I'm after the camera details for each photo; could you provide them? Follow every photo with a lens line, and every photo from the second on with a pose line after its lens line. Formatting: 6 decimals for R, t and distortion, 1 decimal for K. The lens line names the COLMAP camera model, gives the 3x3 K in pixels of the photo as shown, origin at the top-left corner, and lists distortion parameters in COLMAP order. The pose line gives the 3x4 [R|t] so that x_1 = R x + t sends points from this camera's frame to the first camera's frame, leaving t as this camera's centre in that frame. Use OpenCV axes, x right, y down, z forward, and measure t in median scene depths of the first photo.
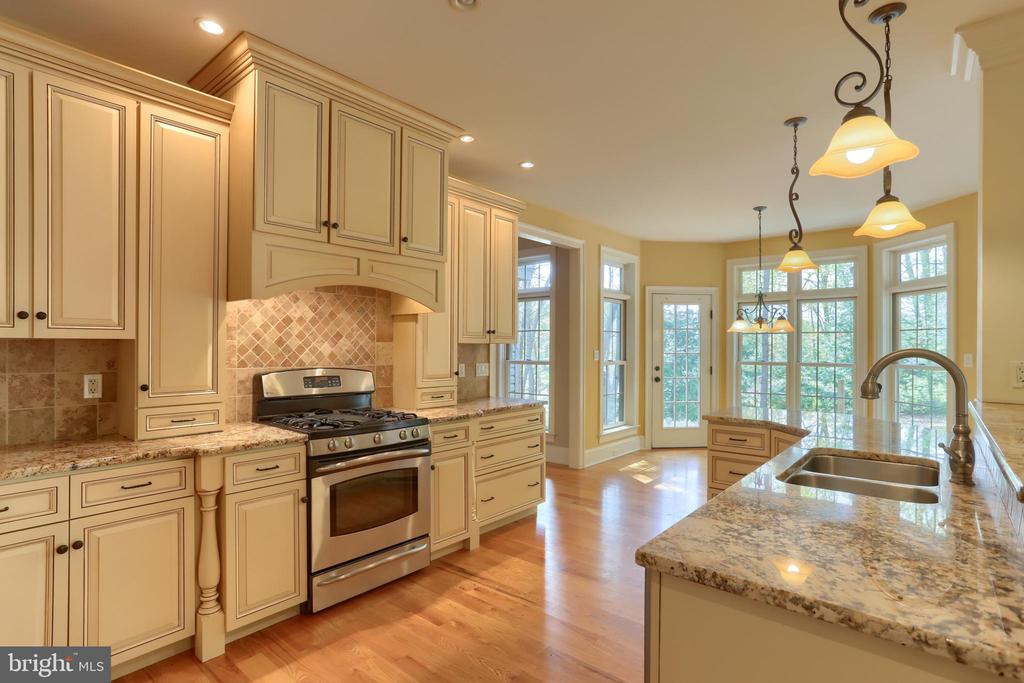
lens RADIAL K [[525.6, 0, 512.3], [0, 525.6, 348.9], [0, 0, 1]] dist [-0.000071, 0.000404]
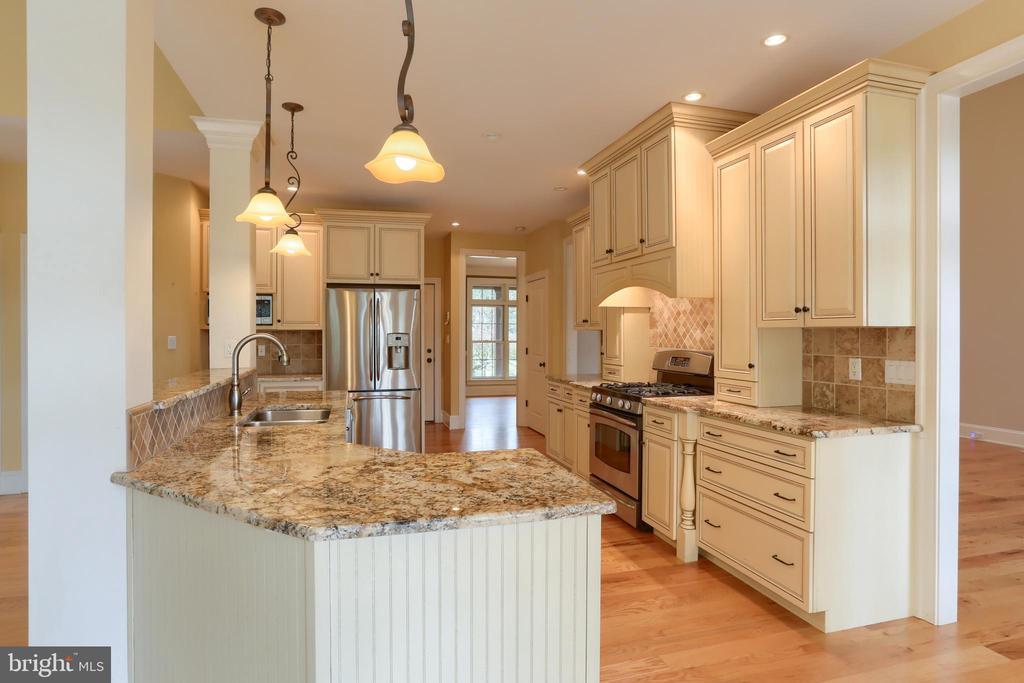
lens RADIAL K [[532.5, 0, 509.7], [0, 532.5, 334.2], [0, 0, 1]] dist [0.000389, 0.000105]
pose [[-0.531047, 0.001703, -0.847340, 0.880213], [0.000131, 0.999998, 0.001928, -0.004340], [0.847342, 0.000913, -0.531047, 1.275736]]
